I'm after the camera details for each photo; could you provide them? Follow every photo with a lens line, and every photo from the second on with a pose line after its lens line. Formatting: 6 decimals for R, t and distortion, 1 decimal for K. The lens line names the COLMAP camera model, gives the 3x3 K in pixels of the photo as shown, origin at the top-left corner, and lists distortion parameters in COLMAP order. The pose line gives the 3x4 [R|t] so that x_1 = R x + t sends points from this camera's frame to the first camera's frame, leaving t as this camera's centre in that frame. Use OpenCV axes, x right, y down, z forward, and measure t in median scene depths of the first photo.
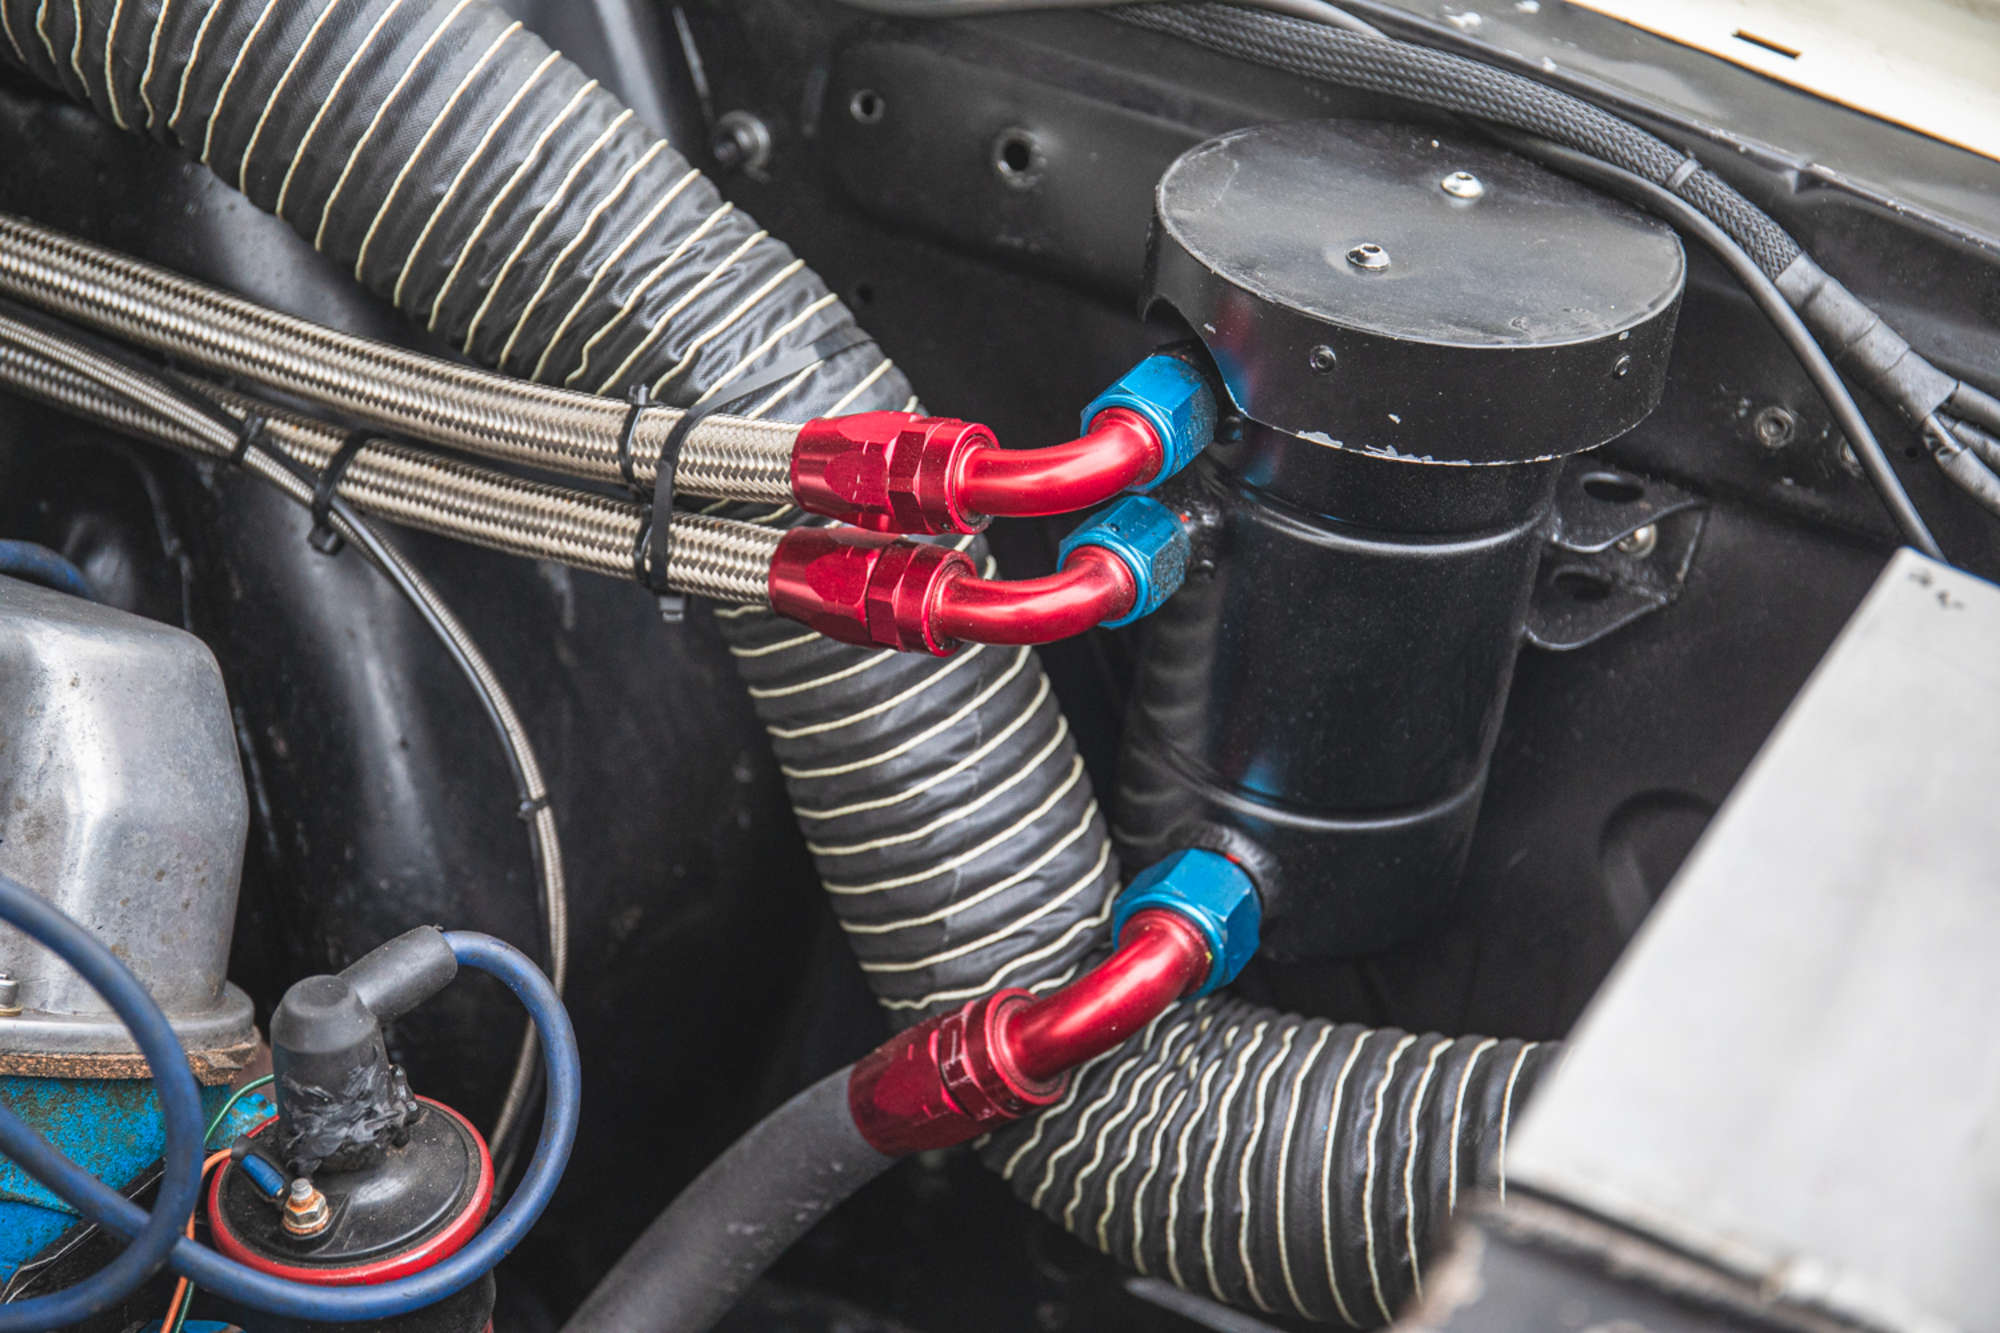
lens RADIAL K [[3784.0, 0, 1001.1], [0, 3784.0, 667.6], [0, 0, 1]] dist [0.046095, 0.000000]
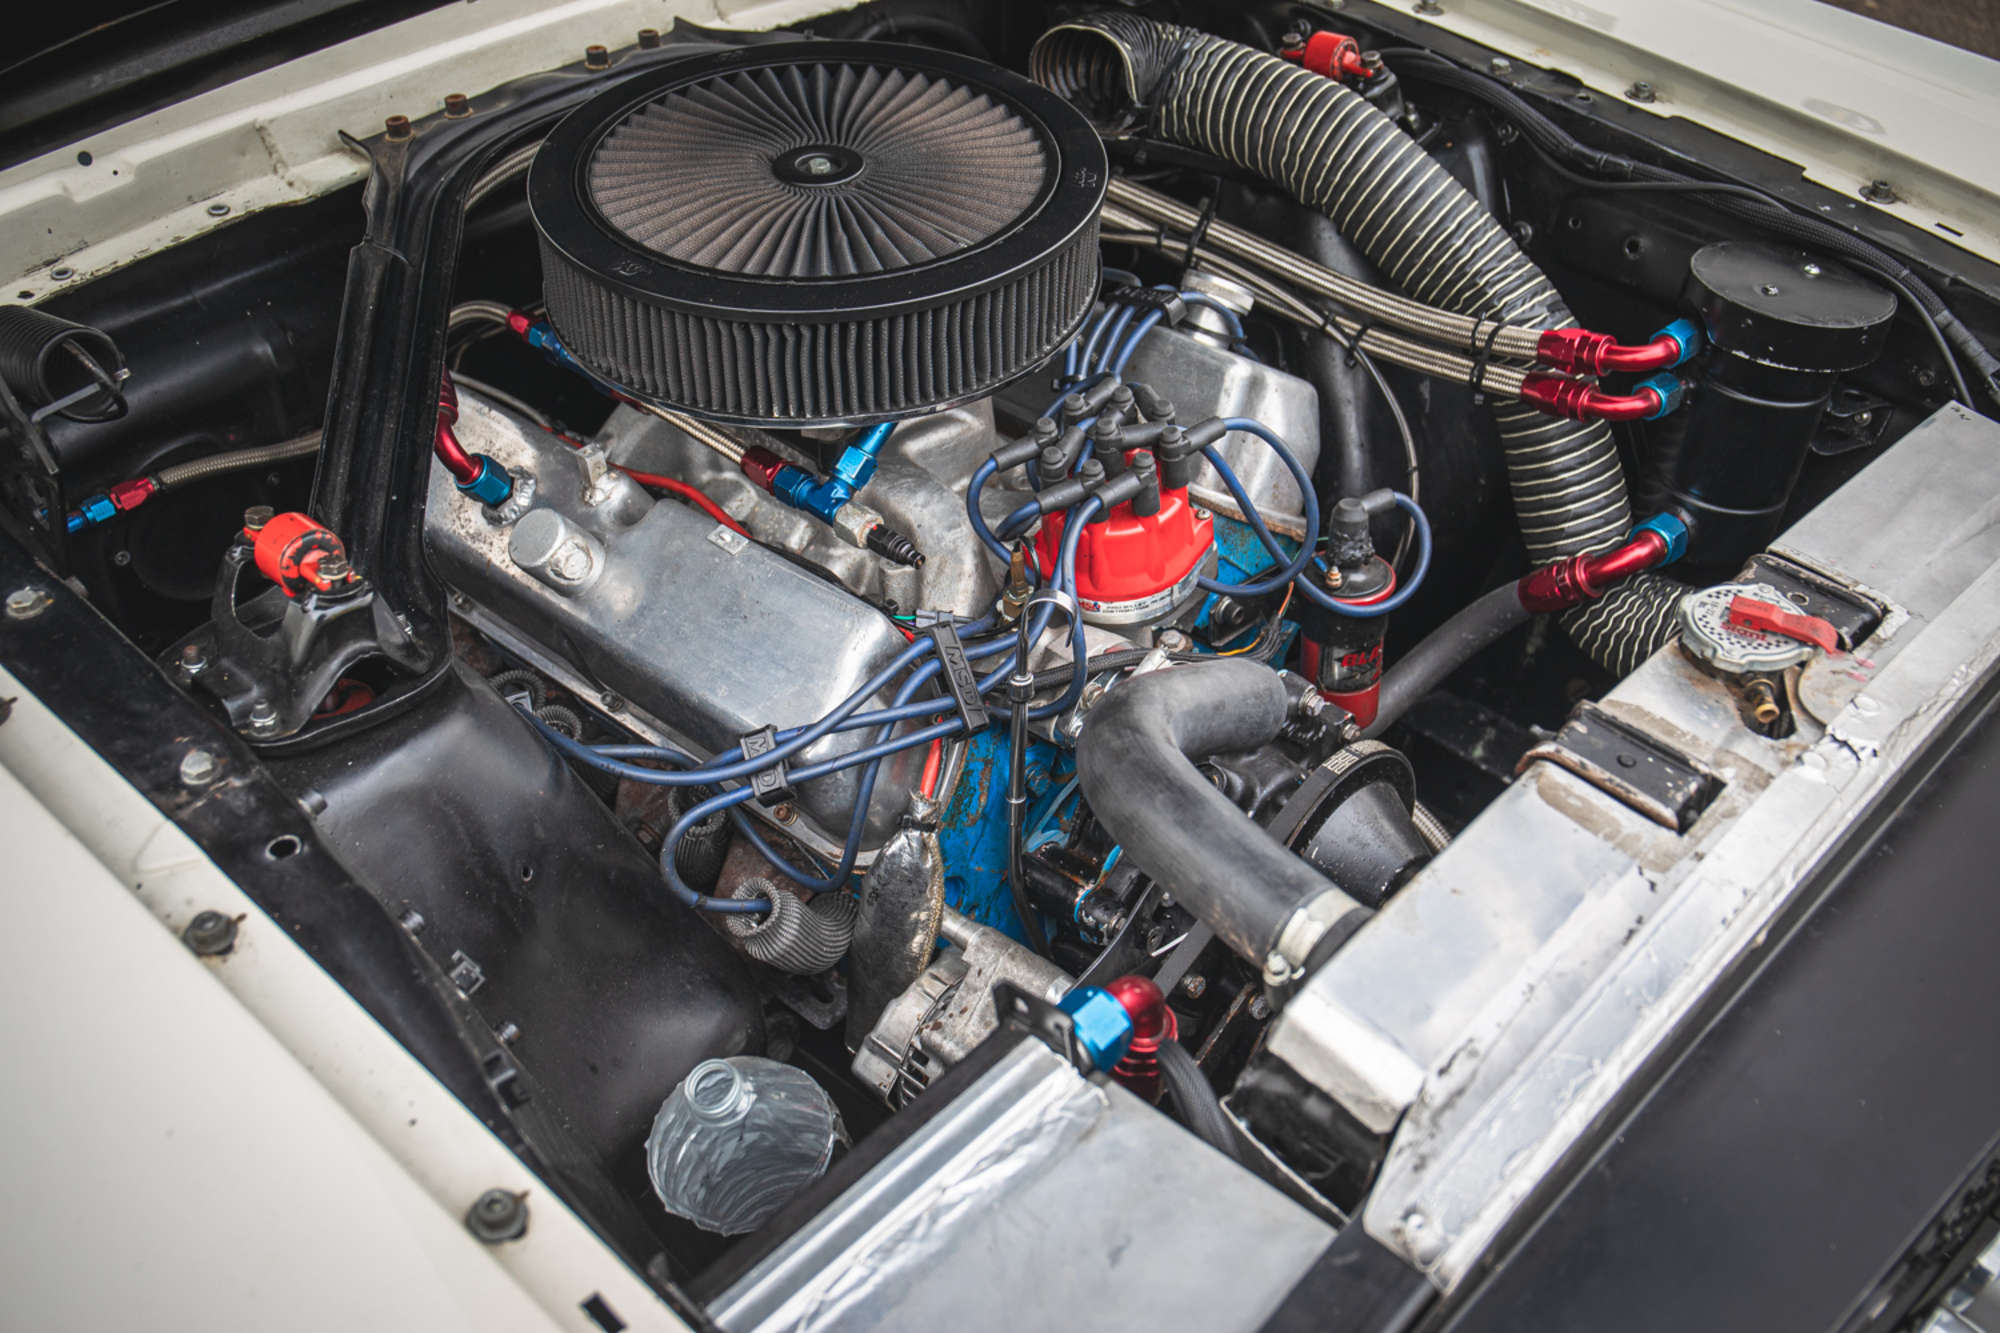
lens RADIAL K [[2084.9, 0, 994.7], [0, 2084.9, 665.2], [0, 0, 1]] dist [0.012647, 0.000000]
pose [[0.961158, 0.143972, -0.235472, -0.042098], [-0.132299, 0.989094, 0.064727, 0.124865], [0.242223, -0.031061, 0.969723, -0.548199]]
